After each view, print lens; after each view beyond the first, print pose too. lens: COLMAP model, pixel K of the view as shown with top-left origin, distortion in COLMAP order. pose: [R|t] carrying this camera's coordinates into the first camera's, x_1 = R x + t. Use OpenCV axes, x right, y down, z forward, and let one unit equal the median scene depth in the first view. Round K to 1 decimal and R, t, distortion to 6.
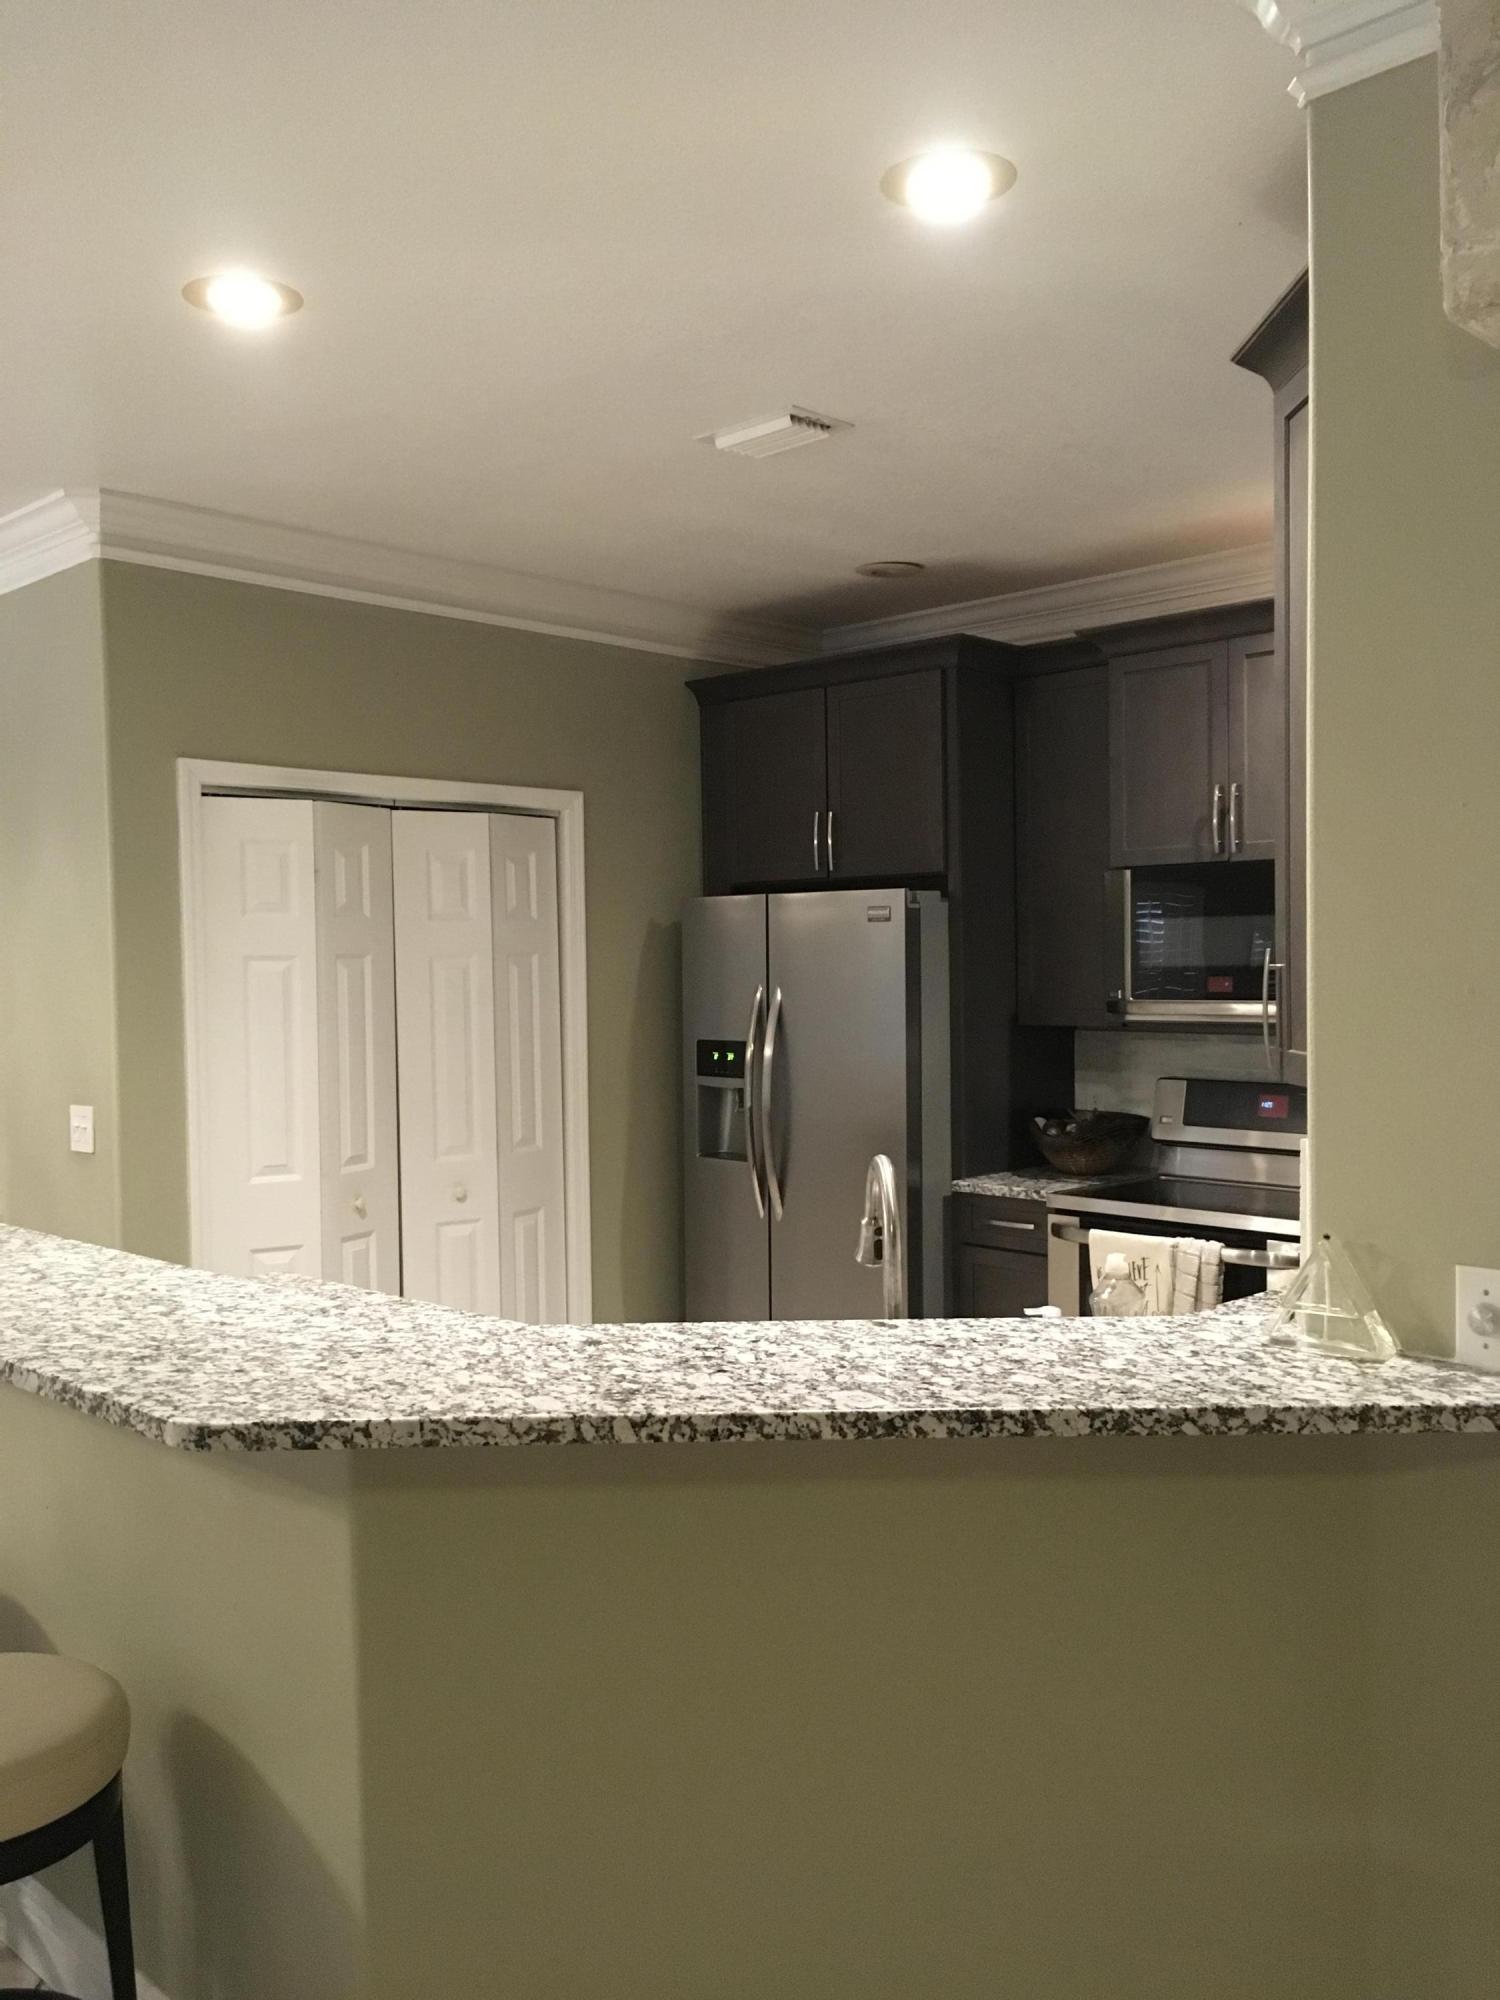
lens RADIAL K [[1695.5, 0, 751.4], [0, 1695.5, 999.0], [0, 0, 1]] dist [0.019978, -0.003757]
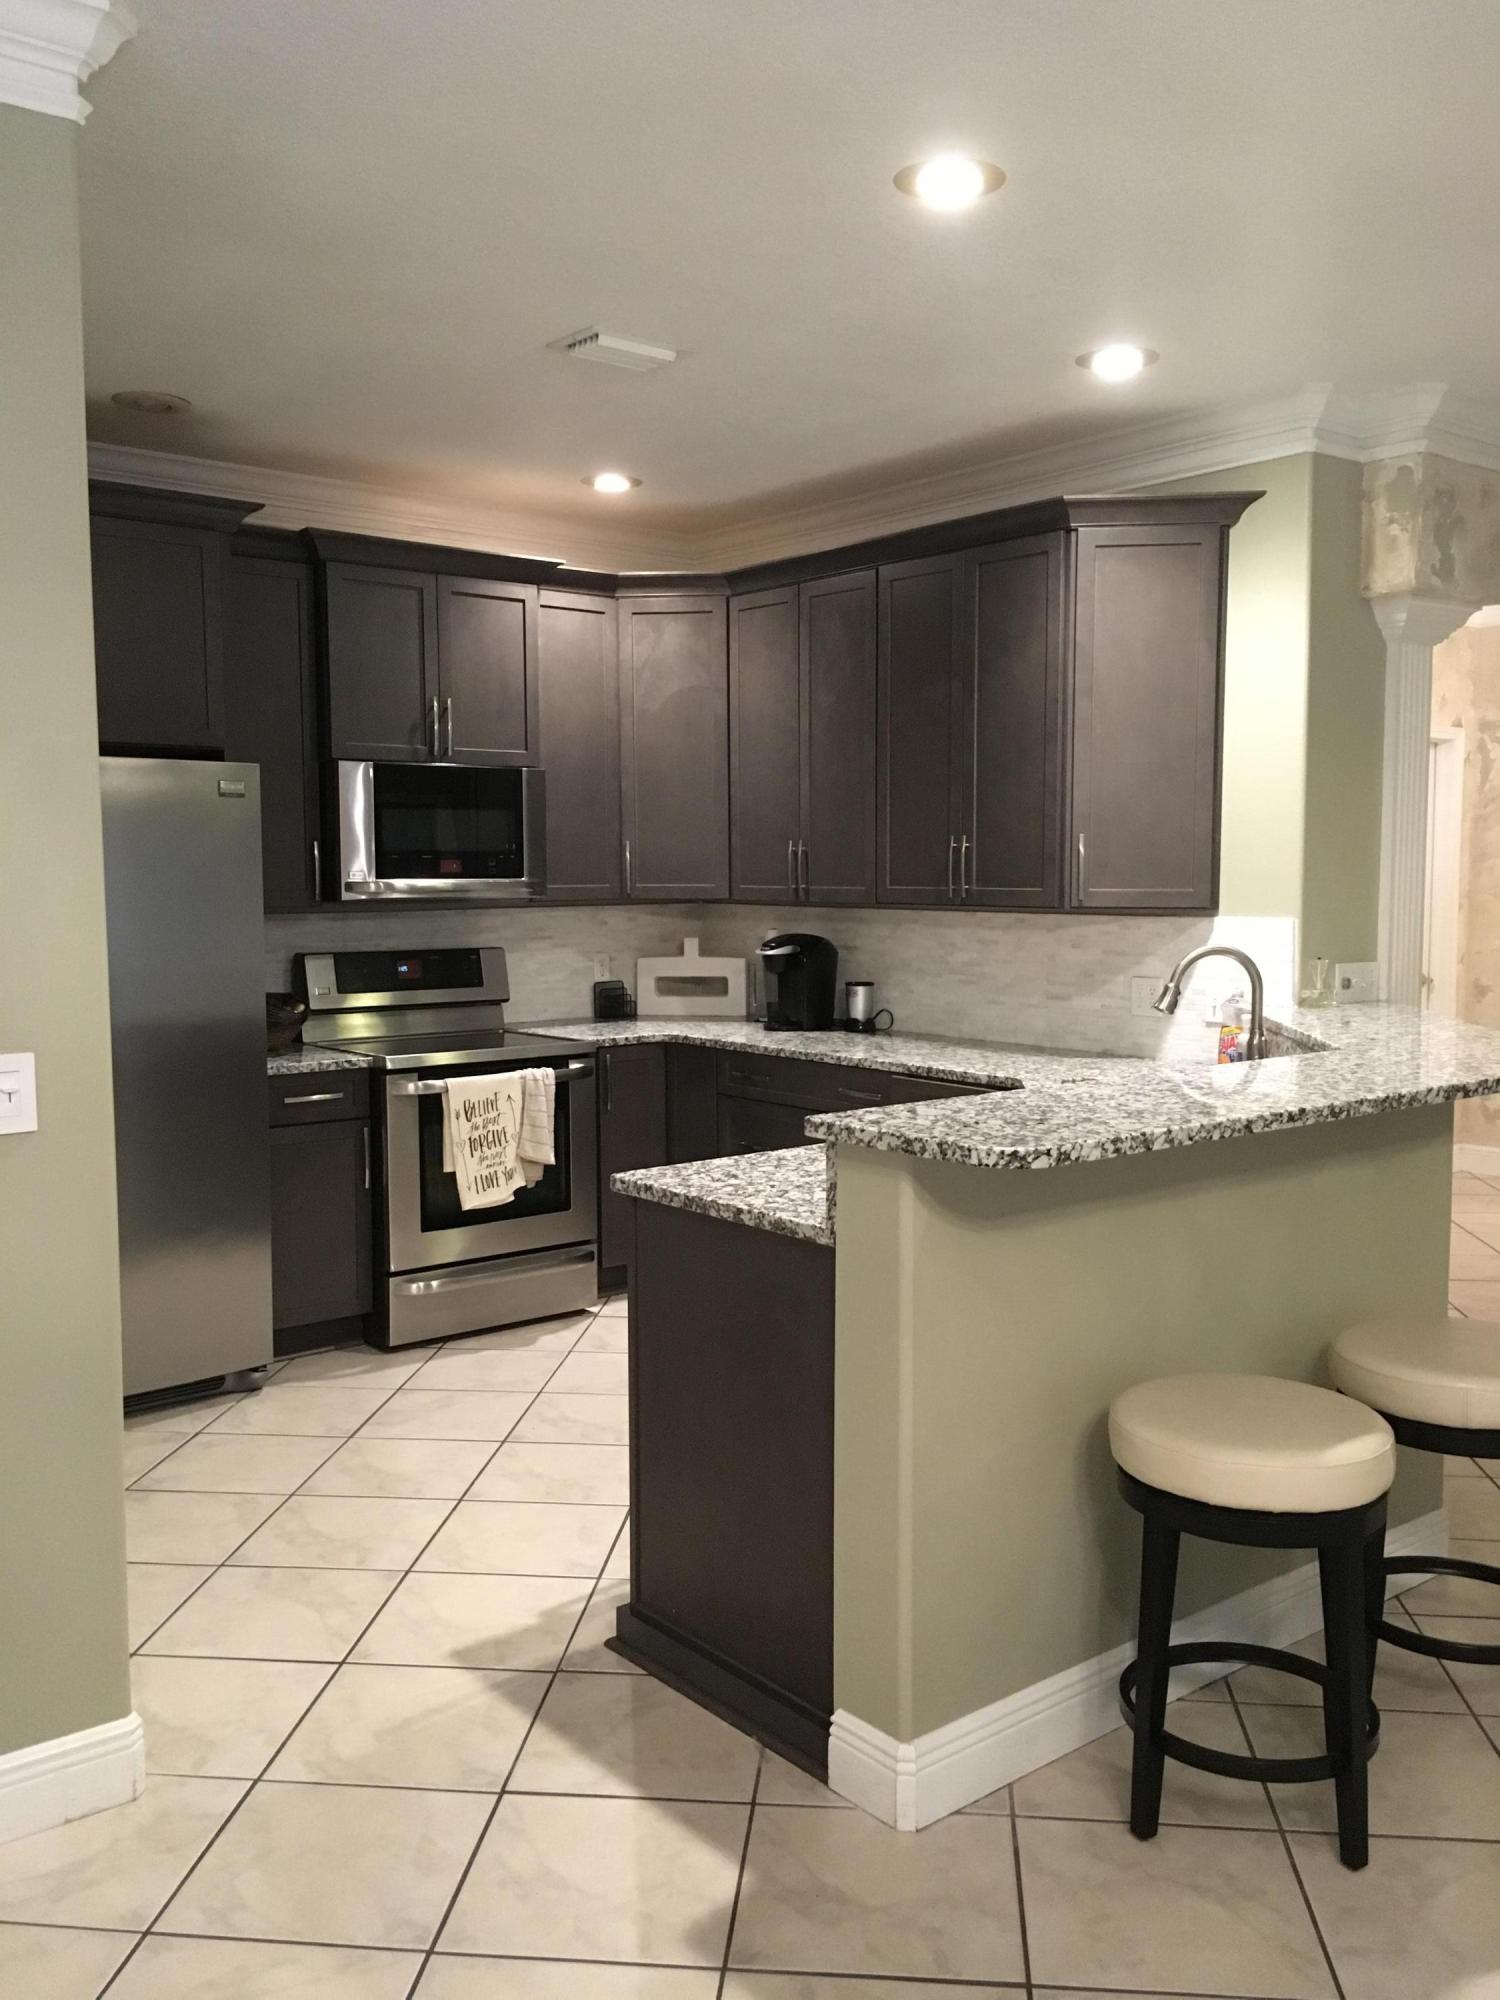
lens RADIAL K [[1695.5, 0, 751.5], [0, 1695.5, 1004.7], [0, 0, 1]] dist [0.019978, -0.003757]
pose [[0.115926, -0.071339, 0.990693, -0.856844], [0.021923, 0.997358, 0.069254, 0.010085], [-0.993016, 0.013691, 0.117184, 0.622011]]
